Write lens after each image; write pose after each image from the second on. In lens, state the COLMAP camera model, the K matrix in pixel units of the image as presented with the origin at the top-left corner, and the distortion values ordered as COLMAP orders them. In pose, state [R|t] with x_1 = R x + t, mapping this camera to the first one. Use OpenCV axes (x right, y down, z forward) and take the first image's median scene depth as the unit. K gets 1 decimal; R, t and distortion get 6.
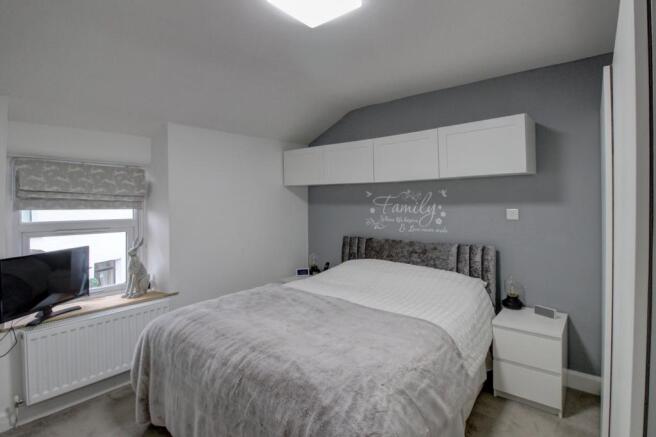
lens RADIAL K [[314.6, 0, 326.9], [0, 314.6, 215.9], [0, 0, 1]] dist [0.000006, -0.000004]
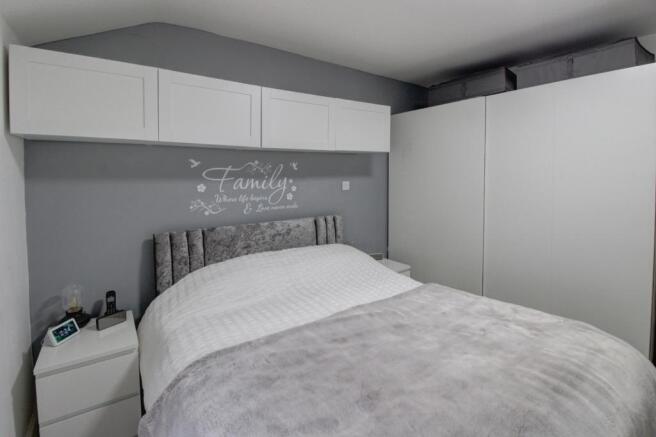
lens RADIAL K [[314.6, 0, 327.3], [0, 314.6, 213.8], [0, 0, 1]] dist [0.000006, -0.000004]
pose [[0.279526, -0.126391, 0.951783, -0.466958], [0.036175, 0.991980, 0.121105, -0.037875], [-0.959456, 0.000579, 0.281856, 0.598888]]
